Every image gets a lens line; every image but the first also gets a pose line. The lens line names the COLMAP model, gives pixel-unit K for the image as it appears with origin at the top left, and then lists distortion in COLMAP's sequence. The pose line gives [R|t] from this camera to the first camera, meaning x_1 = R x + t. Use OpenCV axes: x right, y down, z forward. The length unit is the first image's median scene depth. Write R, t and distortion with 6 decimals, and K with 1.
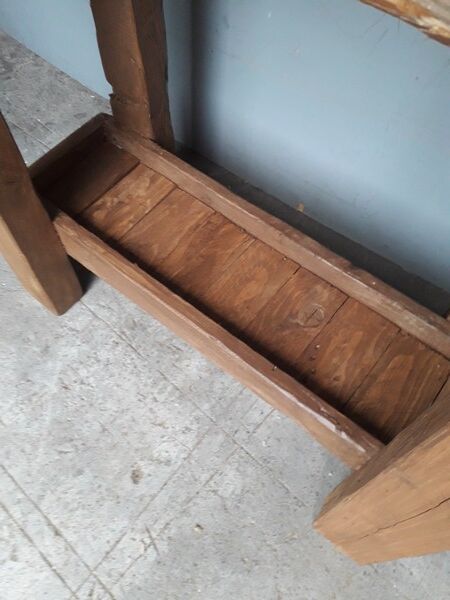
lens RADIAL K [[487.5, 0, 227.4], [0, 487.5, 295.0], [0, 0, 1]] dist [0.073623, -0.157383]
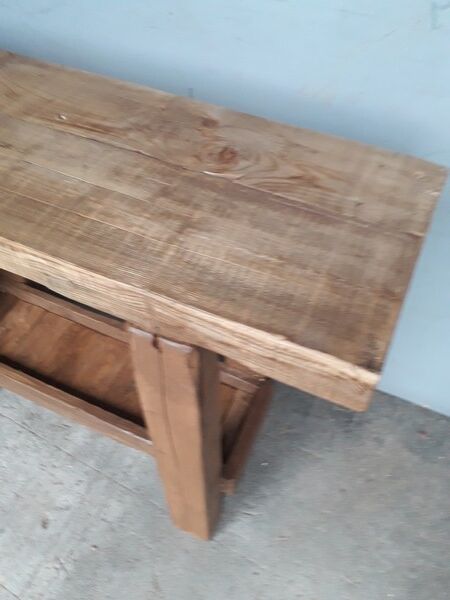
lens RADIAL K [[481.3, 0, 231.7], [0, 481.3, 296.3], [0, 0, 1]] dist [-0.006952, -0.011785]
pose [[0.969736, -0.182007, 0.162744, 0.209891], [0.207040, 0.966292, -0.153014, 0.067175], [-0.129409, 0.182078, 0.974731, -0.468262]]
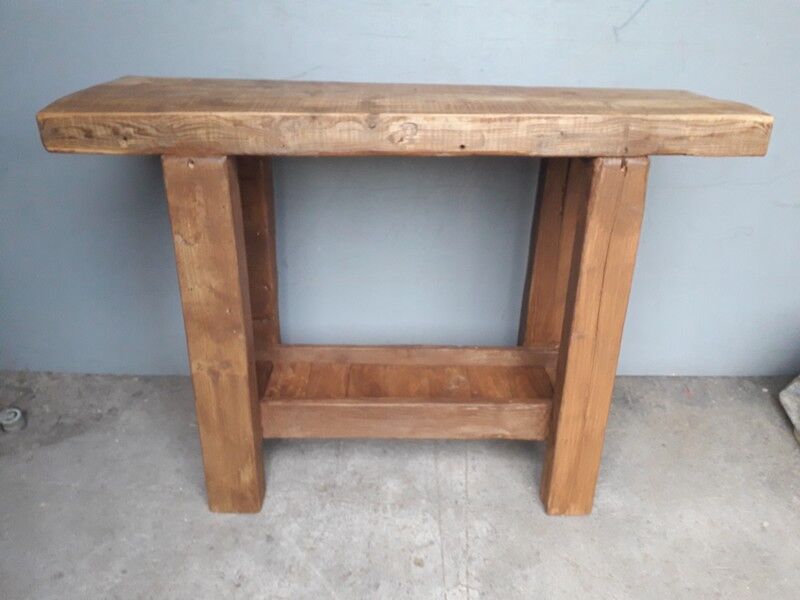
lens RADIAL K [[650.5, 0, 400.0], [0, 650.5, 300.0], [0, 0, 1]] dist [0.054553, -0.107489]
pose [[0.778600, -0.263254, 0.569632, -0.895905], [0.533936, 0.754837, -0.380963, 0.448676], [-0.329689, 0.600765, 0.728277, -0.448741]]
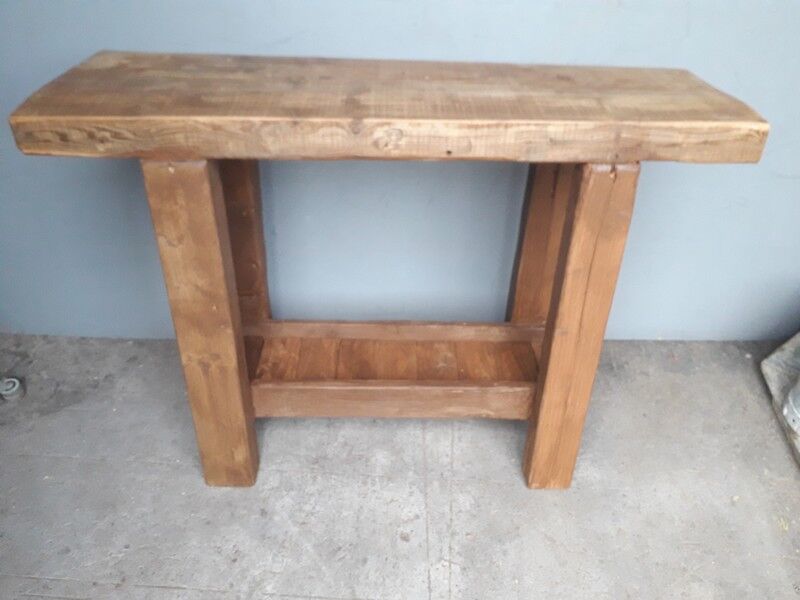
lens RADIAL K [[650.0, 0, 400.0], [0, 650.0, 300.0], [0, 0, 1]] dist [0.073623, -0.157383]
pose [[0.778314, -0.338441, 0.528852, -0.822787], [0.532309, 0.802363, -0.269926, 0.317930], [-0.332977, 0.491600, 0.804646, -0.566551]]
